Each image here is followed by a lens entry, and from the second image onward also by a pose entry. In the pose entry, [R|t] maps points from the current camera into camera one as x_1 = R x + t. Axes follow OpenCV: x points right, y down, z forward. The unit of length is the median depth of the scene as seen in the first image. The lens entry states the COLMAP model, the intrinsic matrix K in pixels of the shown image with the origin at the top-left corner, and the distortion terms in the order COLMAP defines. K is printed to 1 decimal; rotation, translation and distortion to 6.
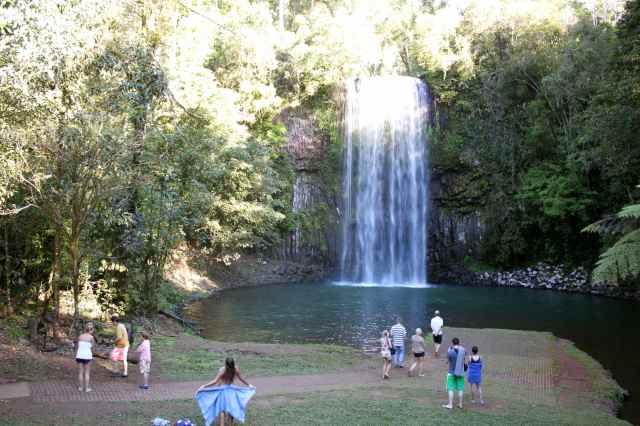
lens RADIAL K [[731.6, 0, 320.2], [0, 731.6, 198.0], [0, 0, 1]] dist [-0.005759, -0.002761]
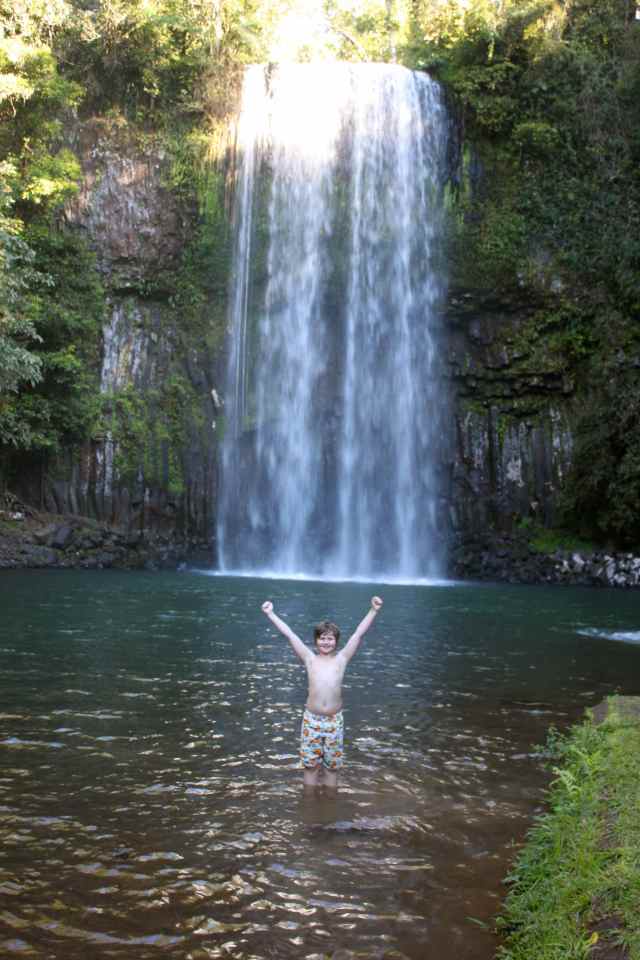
lens RADIAL K [[1097.4, 0, 320.0], [0, 1097.4, 480.0], [0, 0, 1]] dist [-0.005759, -0.002761]
pose [[0.996656, 0.027479, 0.076947, 0.037412], [-0.026289, 0.999519, -0.016437, 0.072970], [-0.077362, 0.014359, 0.996900, 0.399527]]
